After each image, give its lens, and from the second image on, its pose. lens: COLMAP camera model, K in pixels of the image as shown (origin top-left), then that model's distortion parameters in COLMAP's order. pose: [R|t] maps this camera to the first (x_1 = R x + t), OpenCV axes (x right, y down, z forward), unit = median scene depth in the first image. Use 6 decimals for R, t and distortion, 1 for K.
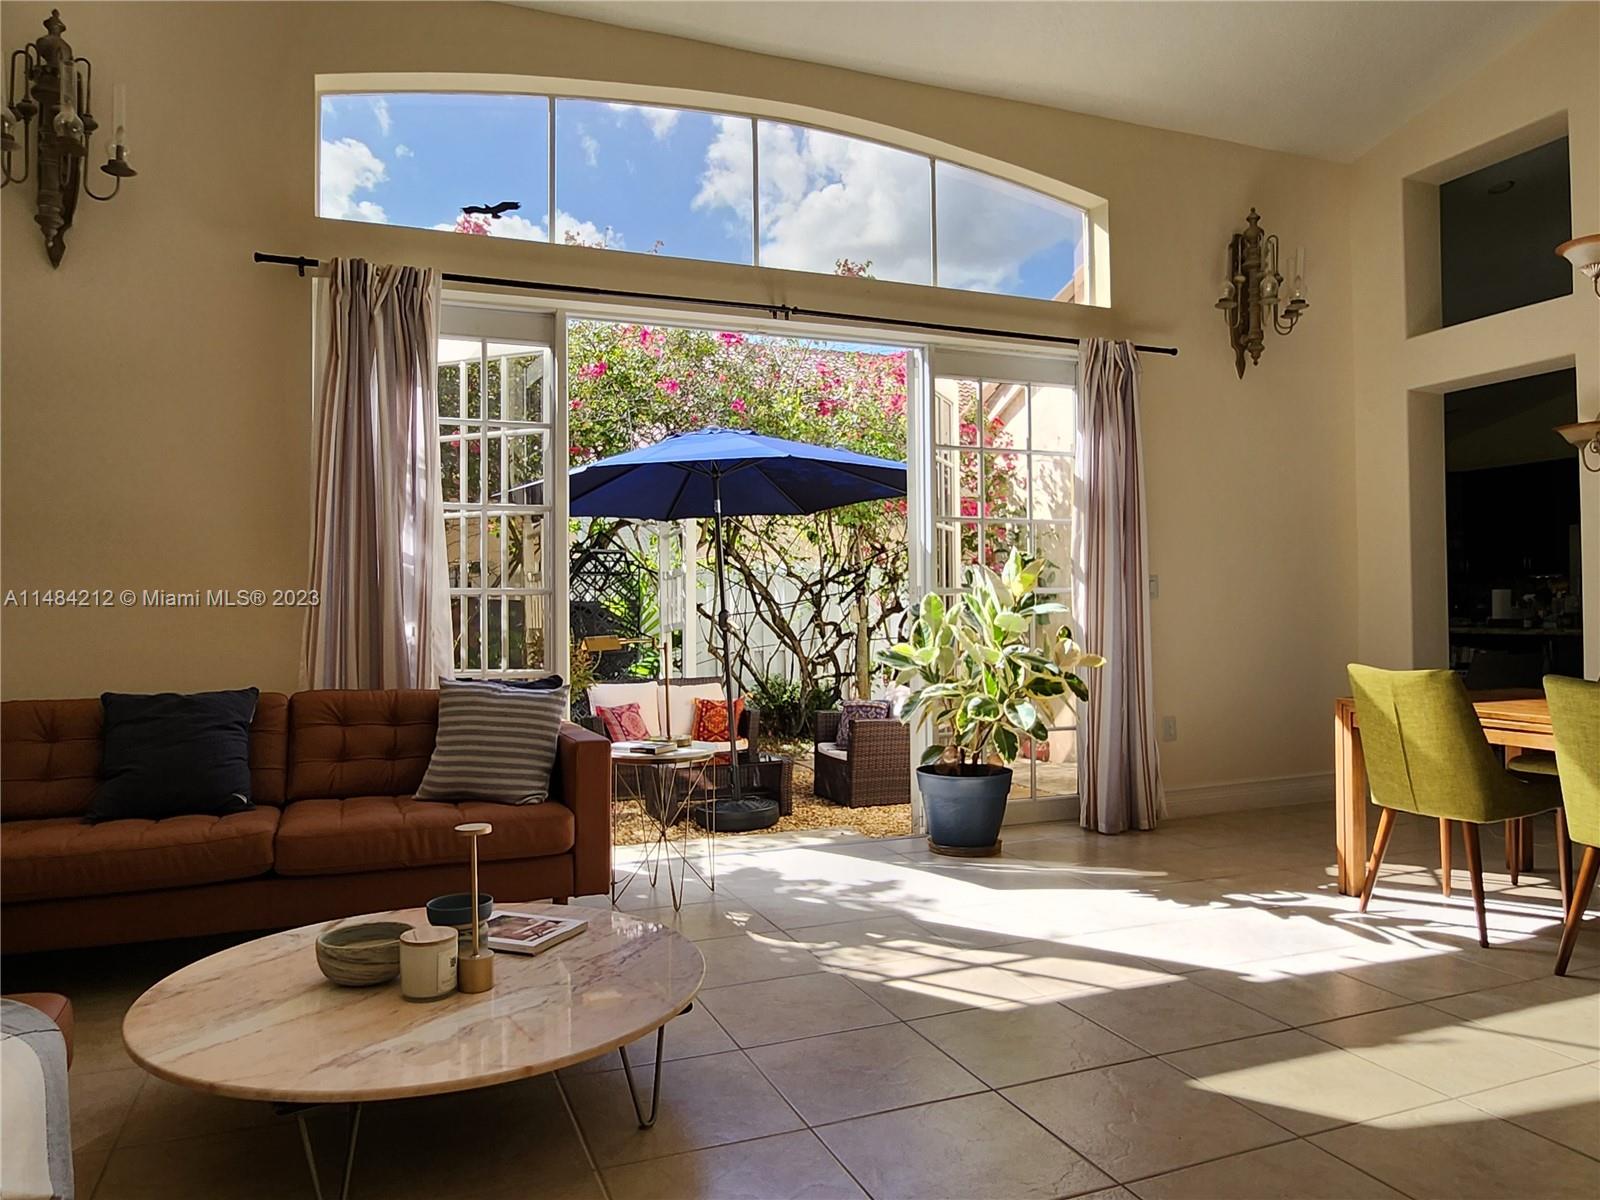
lens RADIAL K [[1103.5, 0, 810.6], [0, 1103.5, 591.9], [0, 0, 1]] dist [-0.012335, -0.001067]
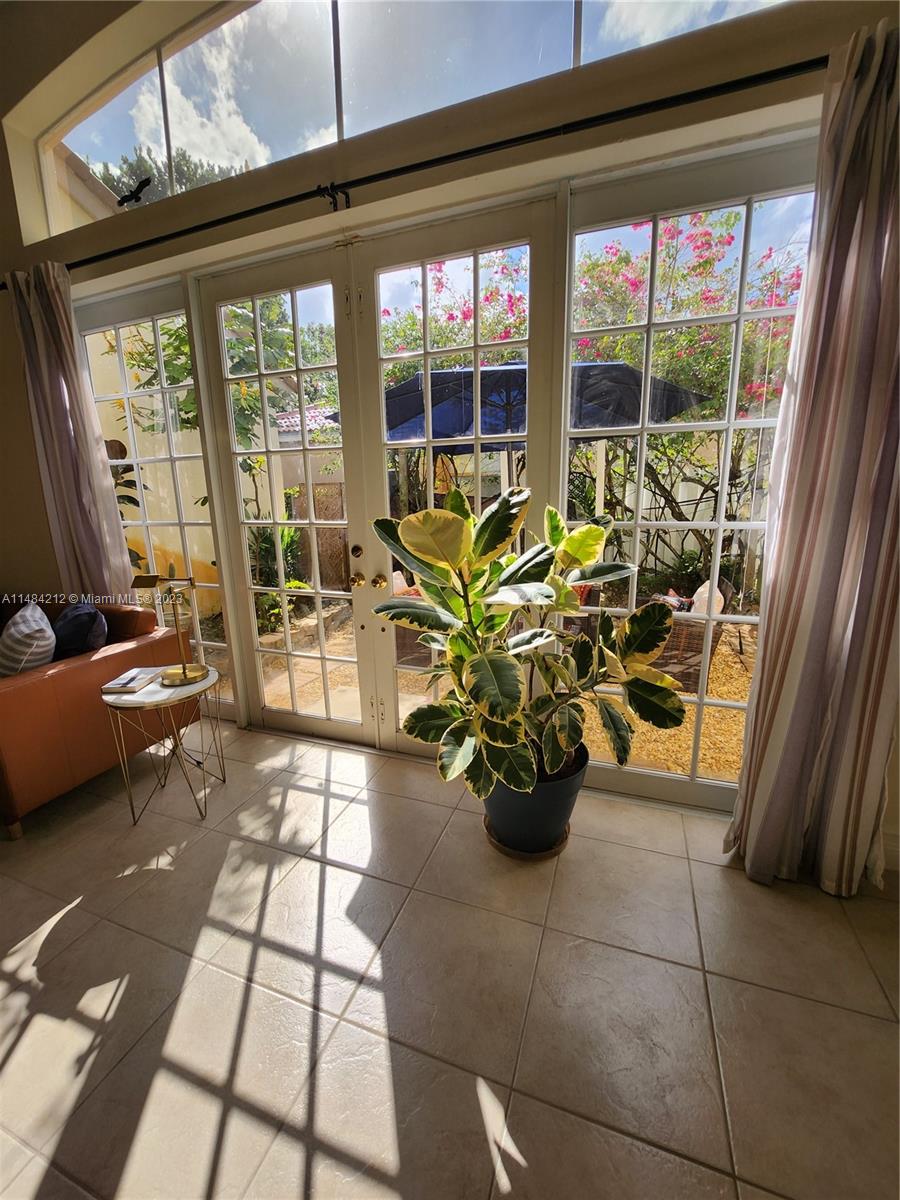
lens RADIAL K [[482.2, 0, 450.0], [0, 482.2, 600.0], [0, 0, 1]] dist [-0.029527, 0.006881]
pose [[0.744605, 0.139694, -0.652724, 0.333761], [0.026452, 0.970913, 0.237968, -0.039169], [0.666981, -0.194458, 0.719251, 0.761106]]
